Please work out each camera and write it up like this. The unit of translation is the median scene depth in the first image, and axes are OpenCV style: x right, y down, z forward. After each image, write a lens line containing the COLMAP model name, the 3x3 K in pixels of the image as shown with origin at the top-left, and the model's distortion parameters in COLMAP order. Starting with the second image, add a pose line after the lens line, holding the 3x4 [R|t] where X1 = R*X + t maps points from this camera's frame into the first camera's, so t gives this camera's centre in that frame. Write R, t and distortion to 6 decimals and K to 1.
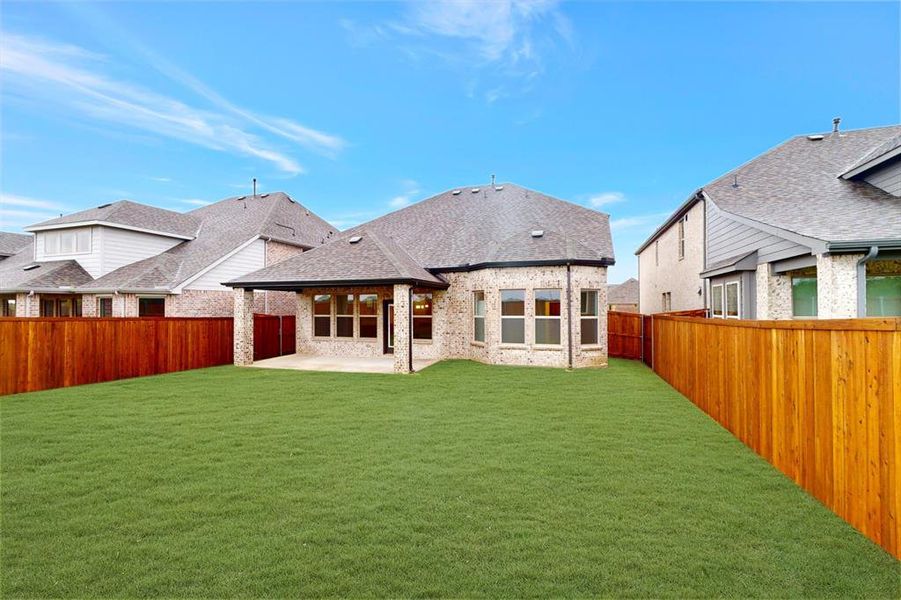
lens RADIAL K [[387.0, 0, 449.9], [0, 387.0, 304.4], [0, 0, 1]] dist [-0.001525, 0.000283]
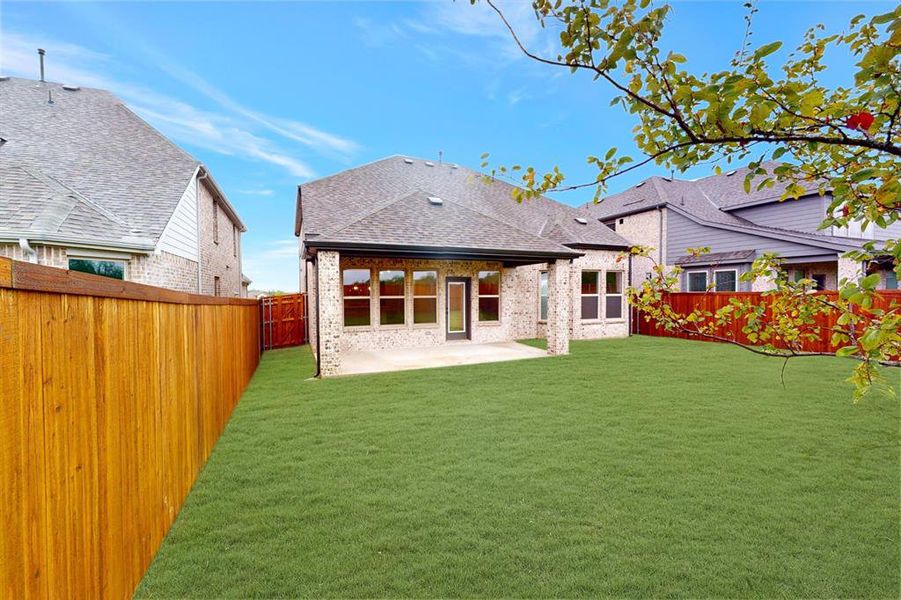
lens RADIAL K [[387.0, 0, 449.9], [0, 387.0, 304.4], [0, 0, 1]] dist [-0.001525, 0.000283]
pose [[0.762231, -0.021631, 0.646944, -0.753371], [-0.001425, 0.999383, 0.035094, 0.018907], [-0.647304, -0.027672, 0.761729, 0.374424]]
